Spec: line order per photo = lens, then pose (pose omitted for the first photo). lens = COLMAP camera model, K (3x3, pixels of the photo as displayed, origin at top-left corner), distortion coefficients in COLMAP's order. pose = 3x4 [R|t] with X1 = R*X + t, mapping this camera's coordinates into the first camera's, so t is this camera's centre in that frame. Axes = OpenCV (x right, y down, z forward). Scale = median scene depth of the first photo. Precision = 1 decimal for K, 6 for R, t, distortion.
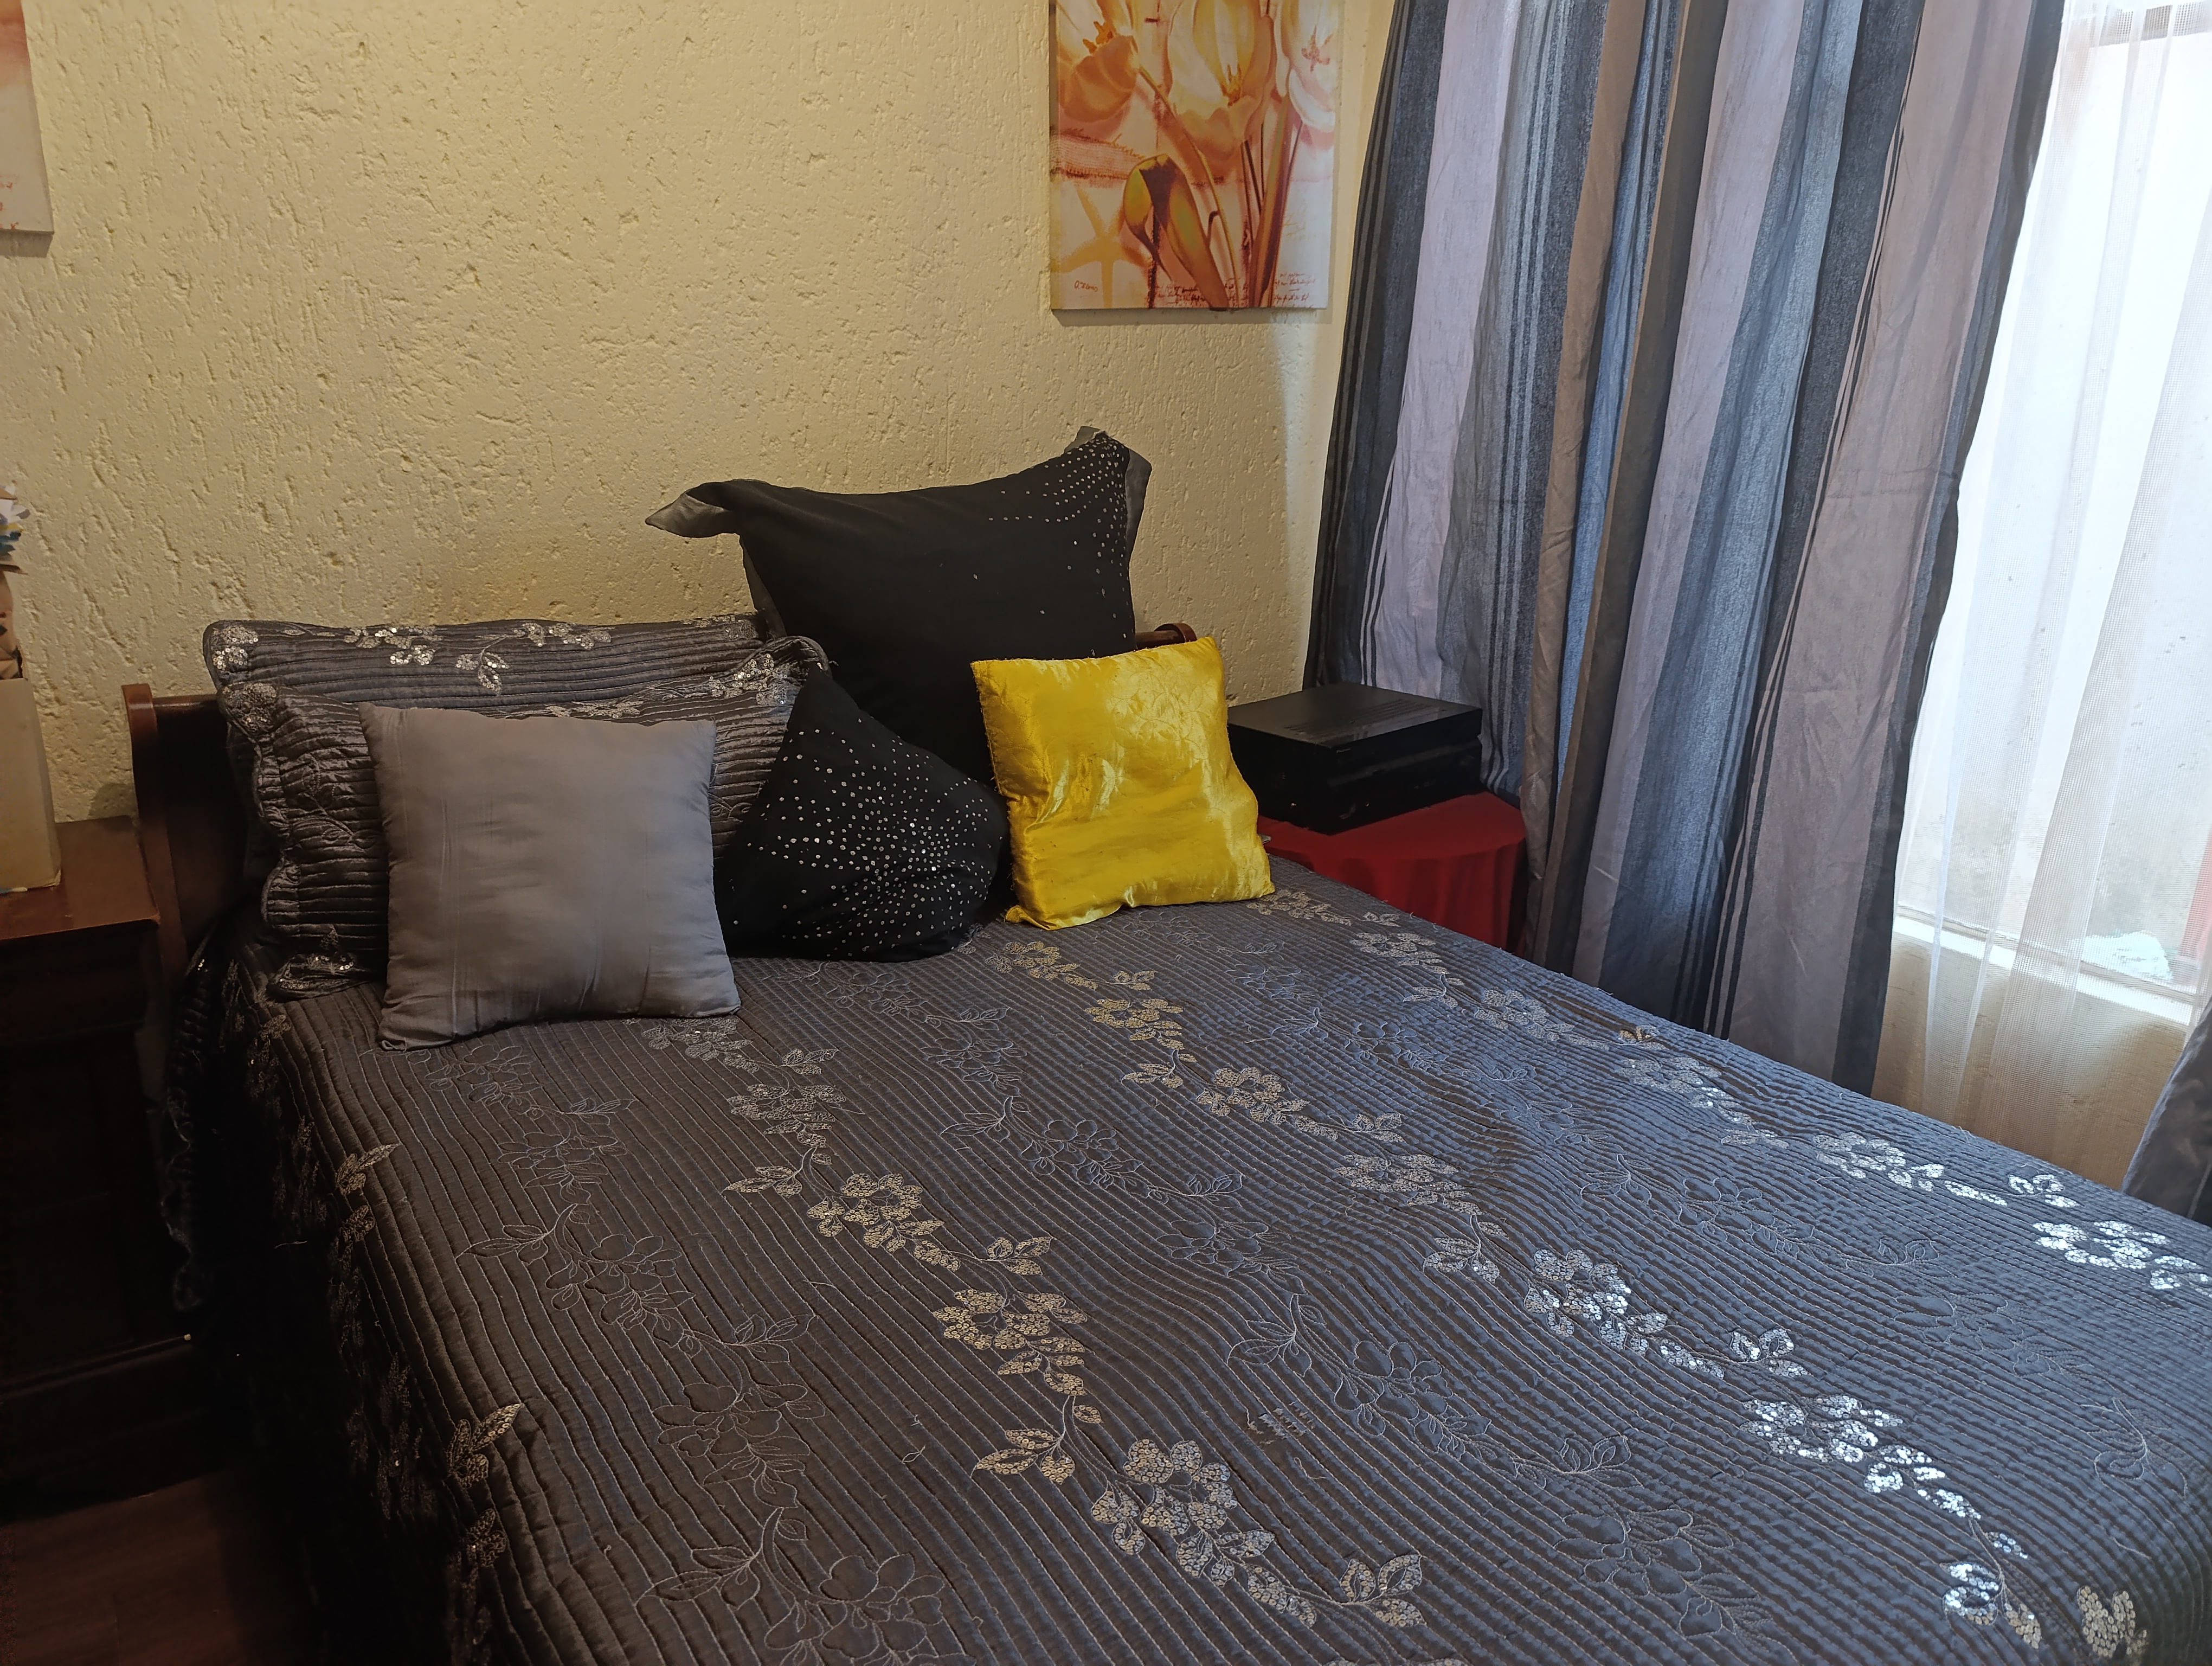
lens RADIAL K [[1513.5, 0, 1112.4], [0, 1513.5, 823.1], [0, 0, 1]] dist [0.040162, -0.044886]
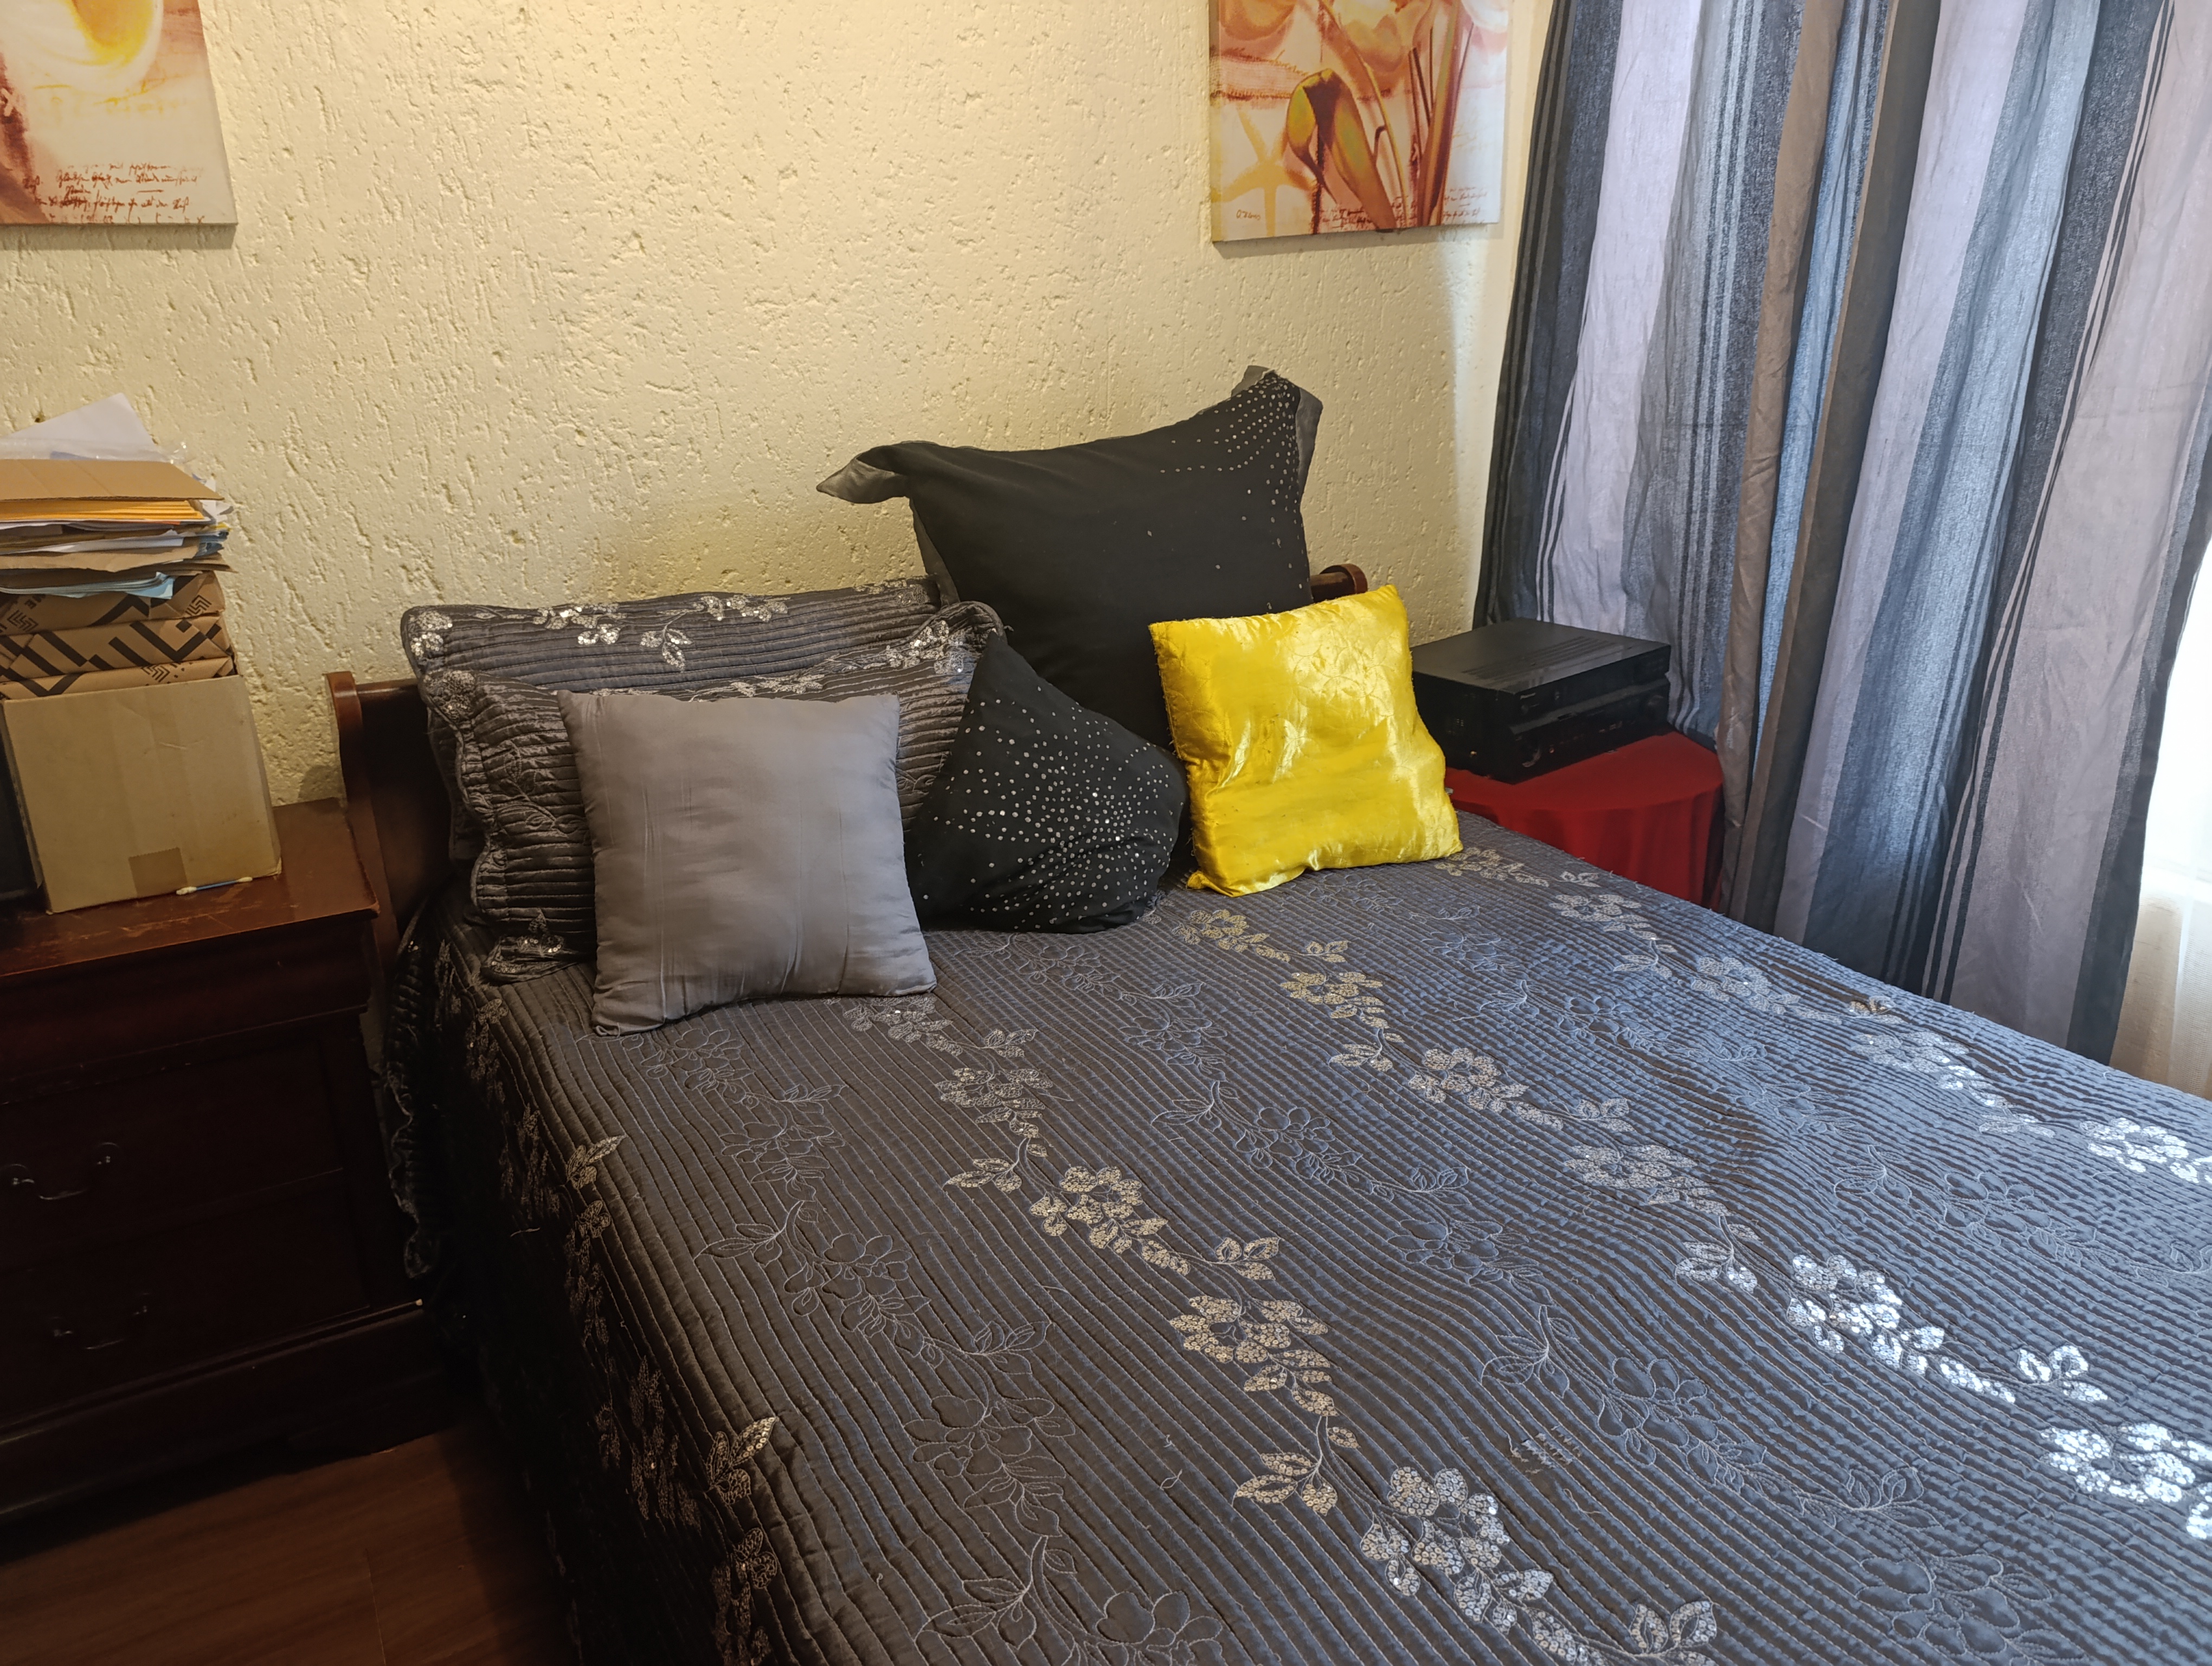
lens RADIAL K [[1513.5, 0, 1108.7], [0, 1513.5, 828.6], [0, 0, 1]] dist [0.040162, -0.044886]
pose [[0.996381, -0.016412, -0.083402, -0.044694], [0.021227, 0.998138, 0.057178, -0.034382], [0.082308, -0.058741, 0.994874, 0.023072]]
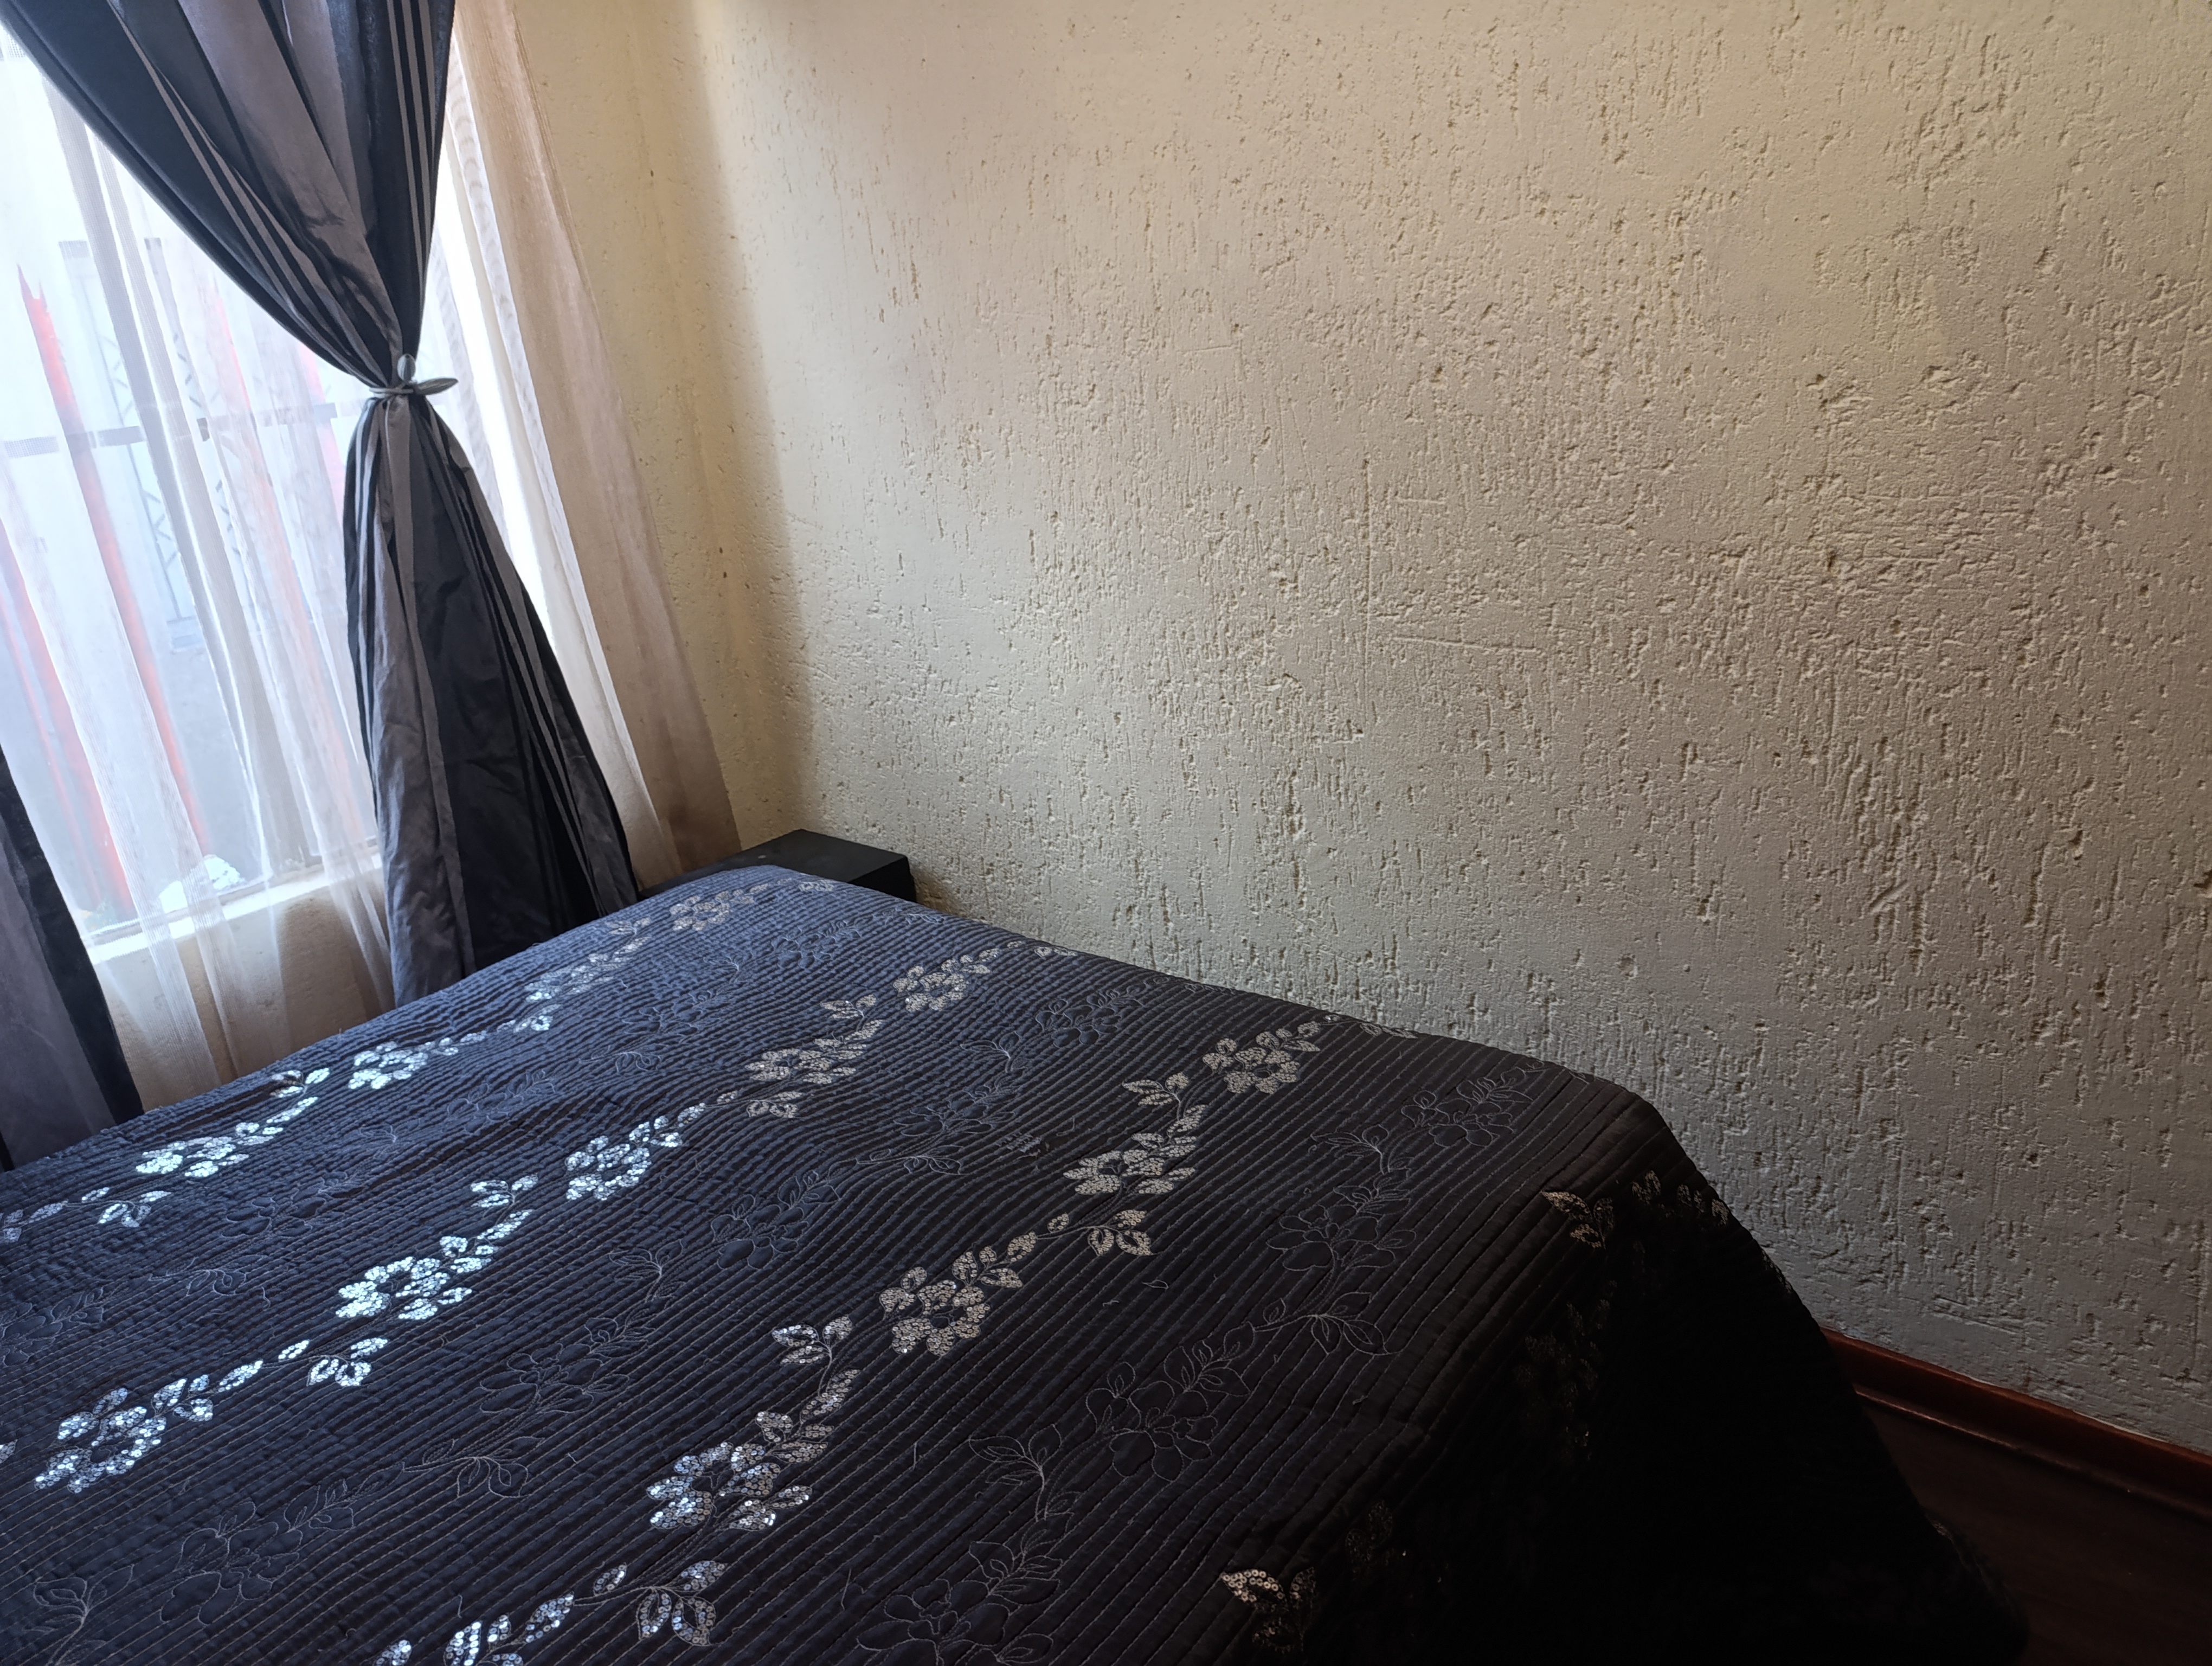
lens RADIAL K [[1513.5, 0, 1100.8], [0, 1513.5, 832.9], [0, 0, 1]] dist [0.040162, -0.044886]
pose [[-0.269120, -0.340572, 0.900880, -0.577336], [0.347011, 0.838276, 0.420567, -0.209958], [-0.898419, 0.425799, -0.107415, 0.556430]]
